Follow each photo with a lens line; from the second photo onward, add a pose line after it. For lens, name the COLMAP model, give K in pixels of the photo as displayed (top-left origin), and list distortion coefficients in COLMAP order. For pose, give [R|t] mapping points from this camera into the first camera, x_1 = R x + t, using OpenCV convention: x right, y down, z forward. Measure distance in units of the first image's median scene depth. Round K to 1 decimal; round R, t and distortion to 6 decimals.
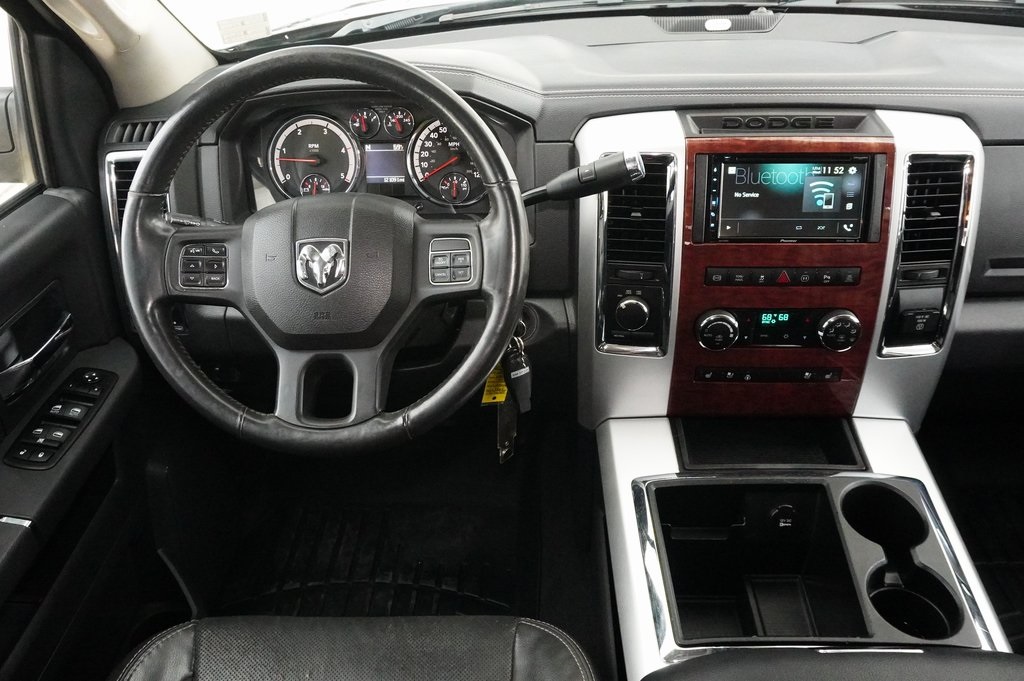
lens RADIAL K [[810.1, 0, 509.3], [0, 810.1, 341.7], [0, 0, 1]] dist [-0.029093, 0.018252]
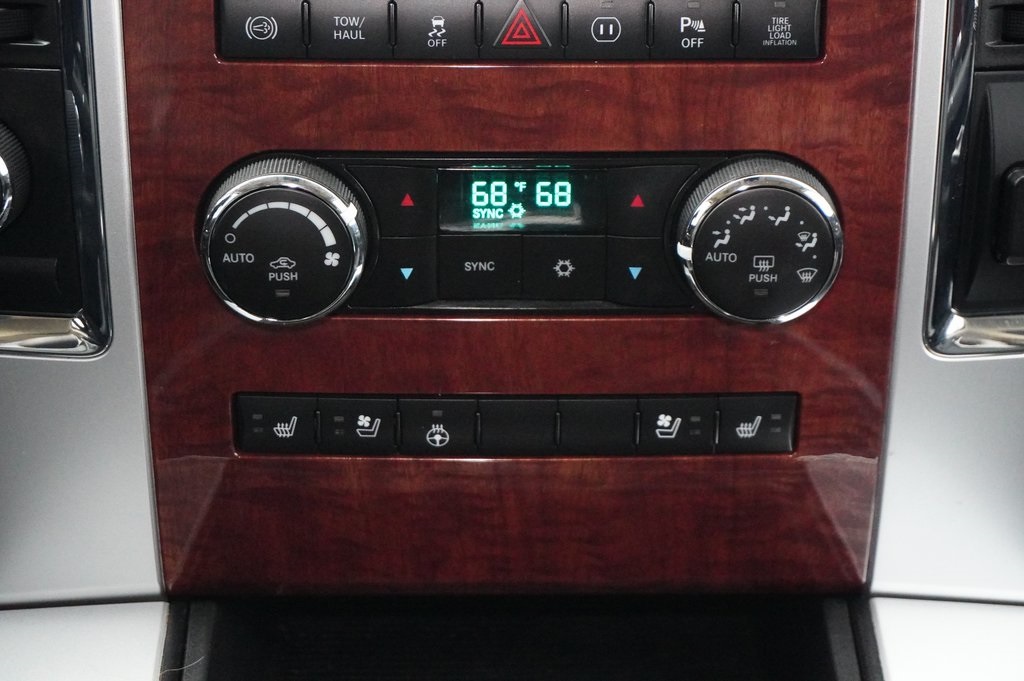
lens RADIAL K [[2220.4, 0, 515.8], [0, 2220.4, 338.5], [0, 0, 1]] dist [0.032144, 0.000000]
pose [[0.998035, -0.000183, 0.062666, 0.283402], [0.004563, 0.997553, -0.069771, 0.064455], [-0.062500, 0.069920, 0.995593, 0.302274]]
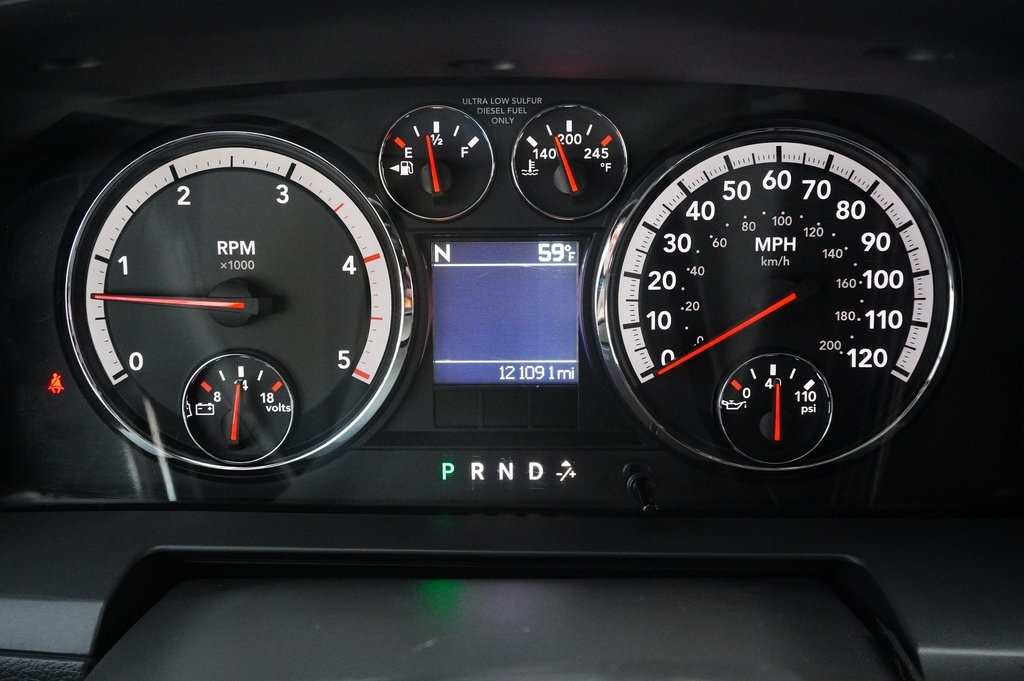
lens RADIAL K [[1079.9, 0, 514.8], [0, 1079.9, 341.2], [0, 0, 1]] dist [-0.002329, 0.000000]
pose [[0.999938, 0.000586, 0.011084, -0.175562], [0.000632, 0.993977, -0.109584, -0.195896], [-0.011081, 0.109585, 0.993916, 0.736869]]
